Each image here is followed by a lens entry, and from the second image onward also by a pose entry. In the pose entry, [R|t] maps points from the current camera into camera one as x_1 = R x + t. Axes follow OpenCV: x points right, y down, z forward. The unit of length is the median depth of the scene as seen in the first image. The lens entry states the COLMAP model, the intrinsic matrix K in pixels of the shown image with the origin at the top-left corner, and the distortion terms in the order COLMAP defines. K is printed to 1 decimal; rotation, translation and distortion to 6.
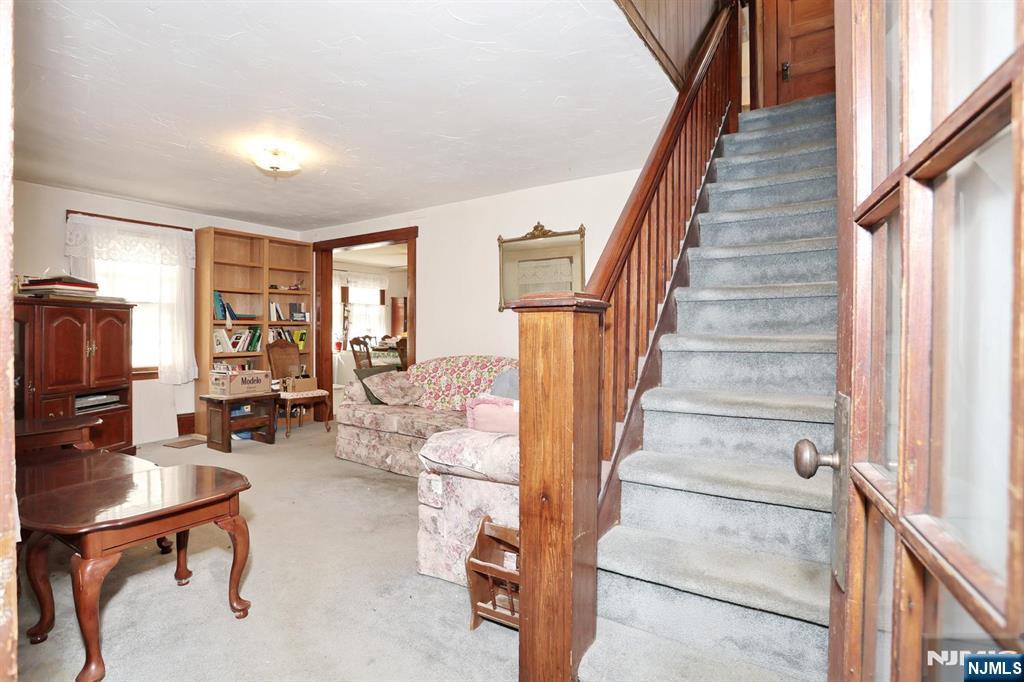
lens RADIAL K [[537.5, 0, 504.6], [0, 537.5, 345.5], [0, 0, 1]] dist [-0.034984, 0.005662]
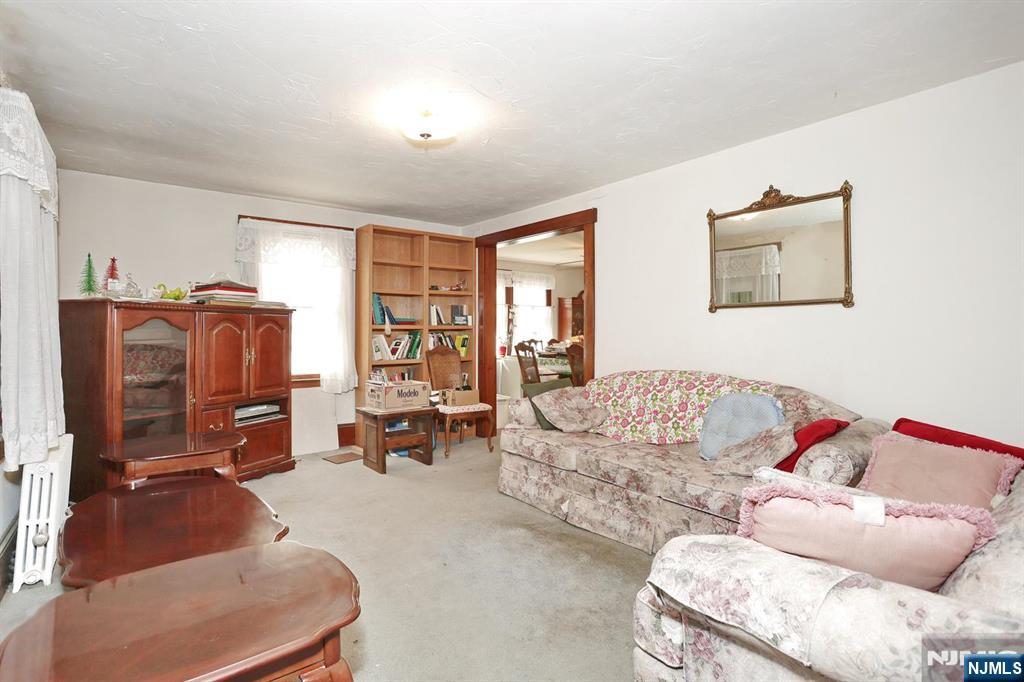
lens RADIAL K [[537.5, 0, 510.0], [0, 537.5, 341.4], [0, 0, 1]] dist [-0.034984, 0.005662]
pose [[0.959144, 0.000765, -0.282919, -0.057948], [-0.003432, 0.999954, -0.008928, -0.012589], [0.282899, 0.009534, 0.959102, 0.185398]]
